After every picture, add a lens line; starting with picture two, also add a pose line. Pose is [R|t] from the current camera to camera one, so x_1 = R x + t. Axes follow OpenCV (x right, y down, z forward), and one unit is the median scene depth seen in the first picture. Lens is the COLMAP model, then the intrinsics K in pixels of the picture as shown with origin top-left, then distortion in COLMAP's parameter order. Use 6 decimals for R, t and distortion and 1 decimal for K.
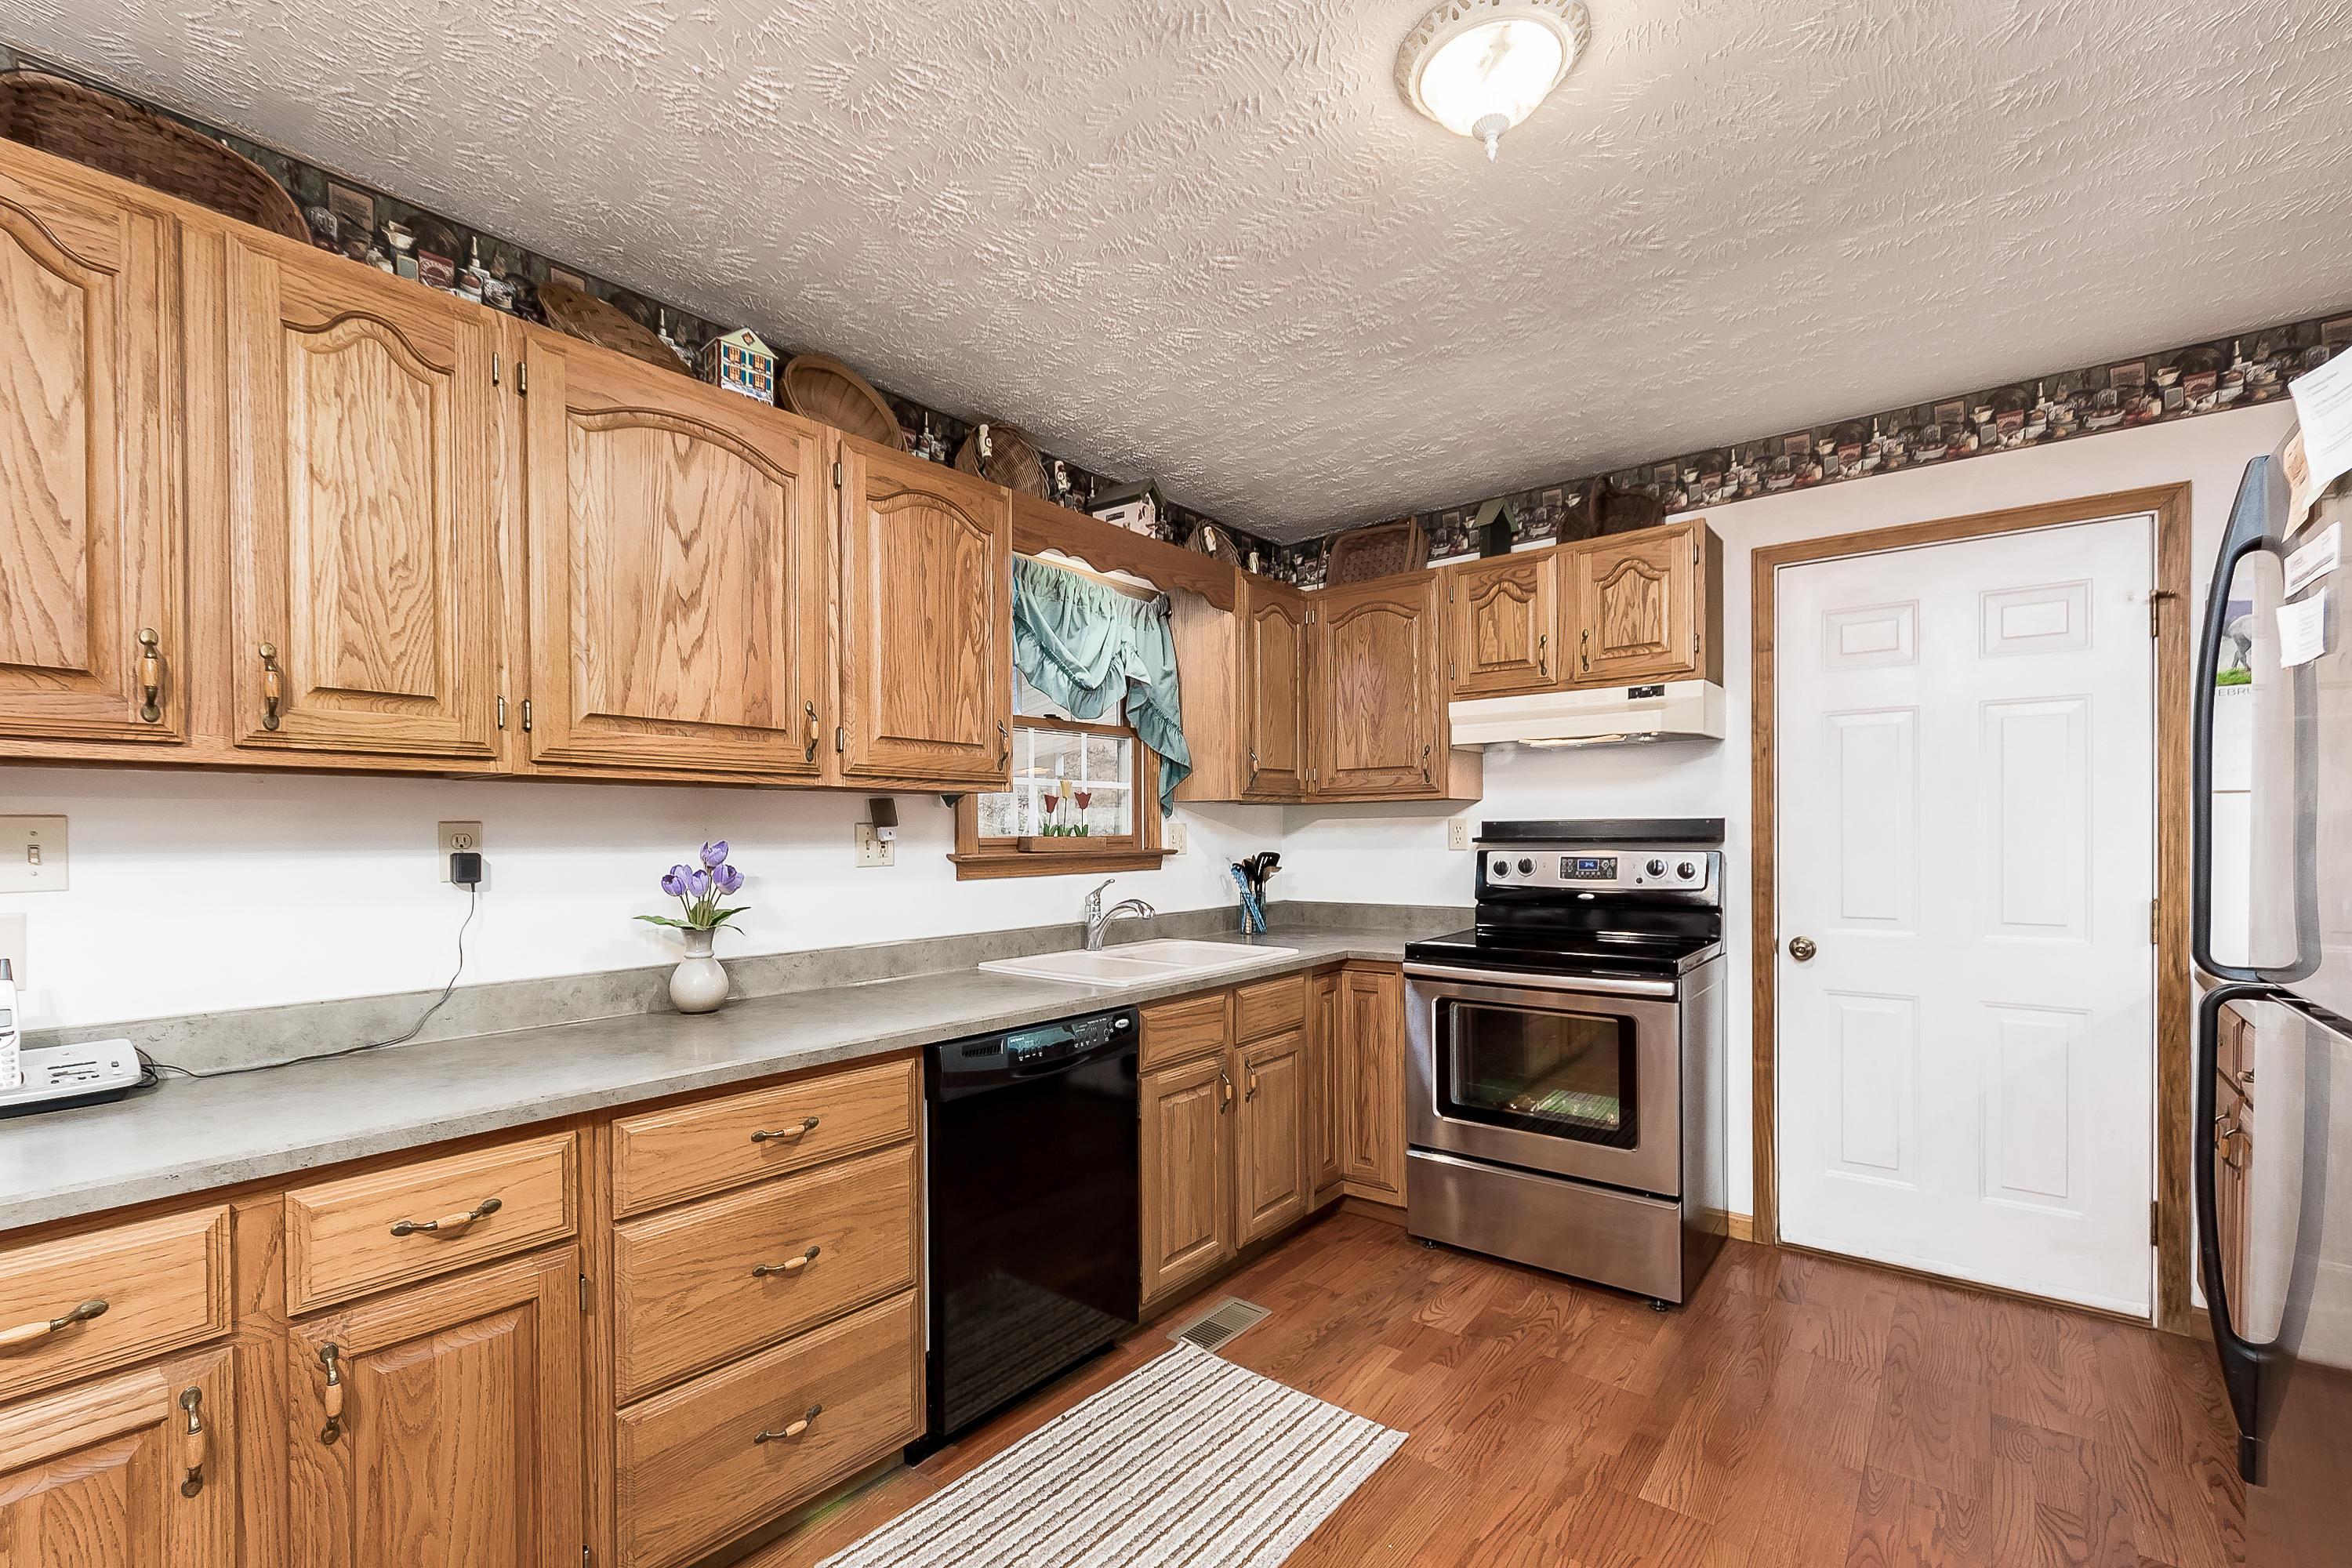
lens RADIAL K [[1008.6, 0, 1171.0], [0, 1008.6, 850.7], [0, 0, 1]] dist [-0.000206, -0.000243]
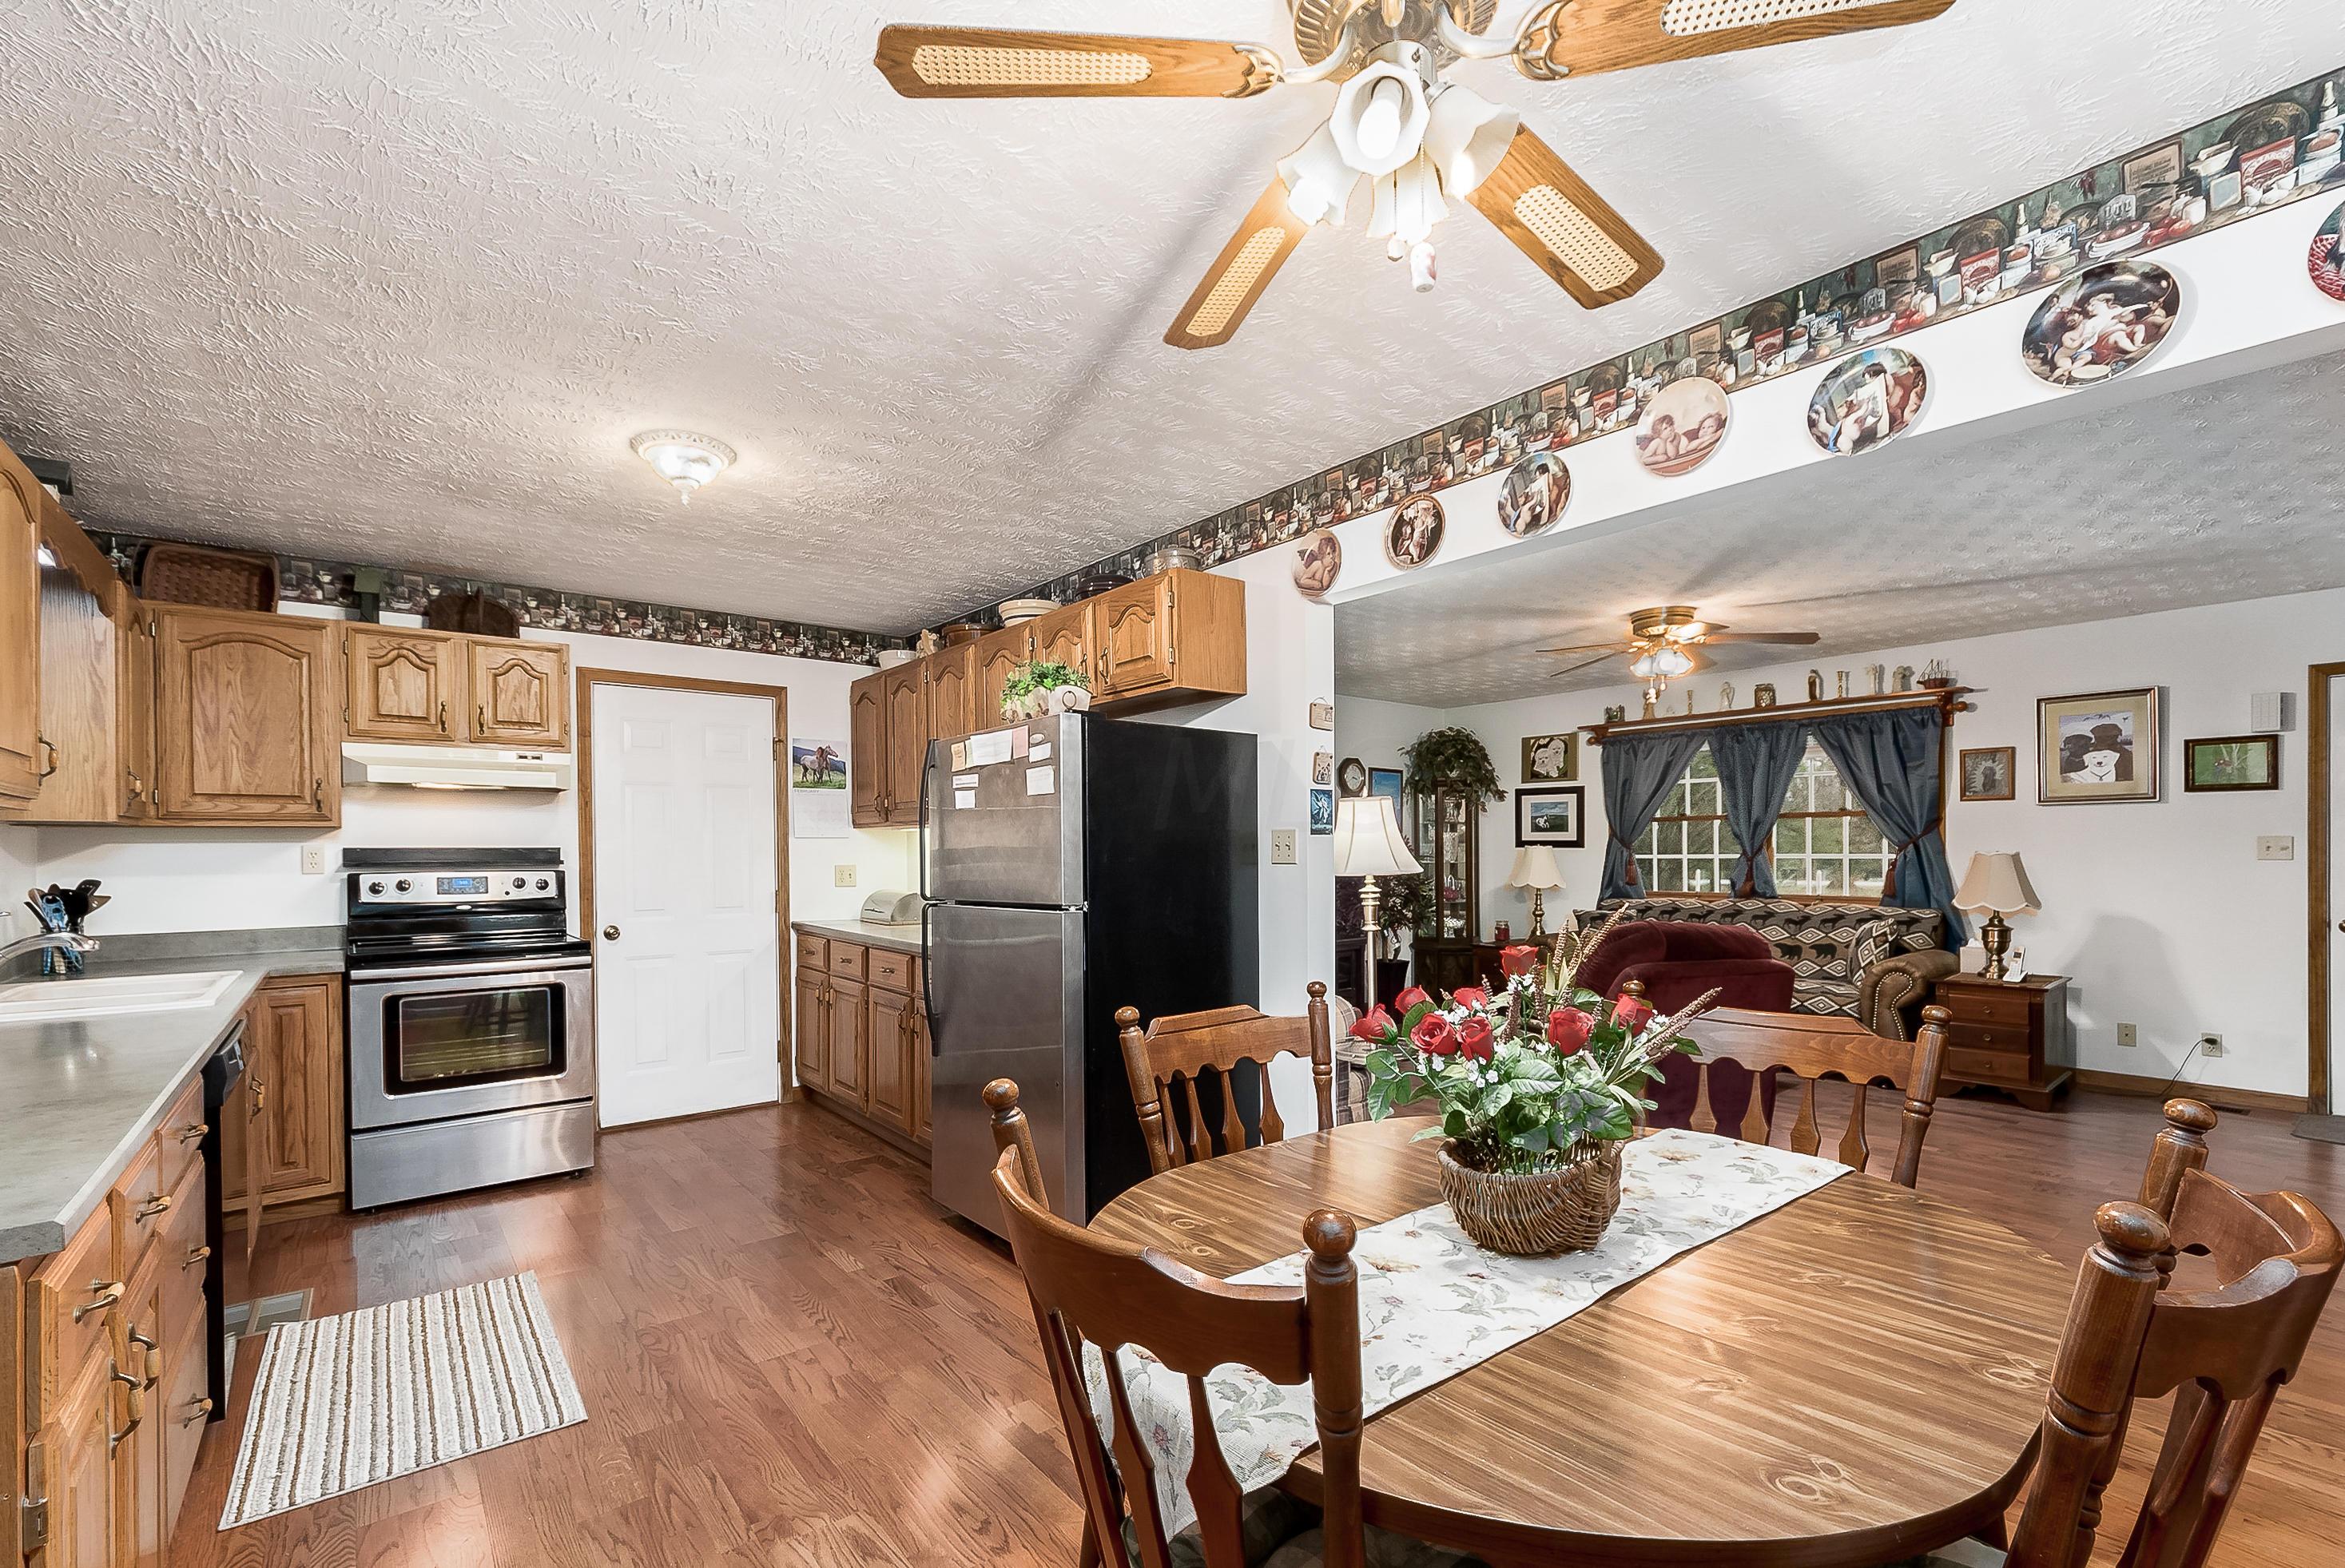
lens RADIAL K [[976.0, 0, 1169.7], [0, 976.0, 856.5], [0, 0, 1]] dist [-0.001841, -0.000447]
pose [[0.188676, 0.001977, 0.982037, -0.630632], [0.019474, 0.999794, -0.005754, 0.005103], [-0.981846, 0.020210, 0.188598, -0.112753]]
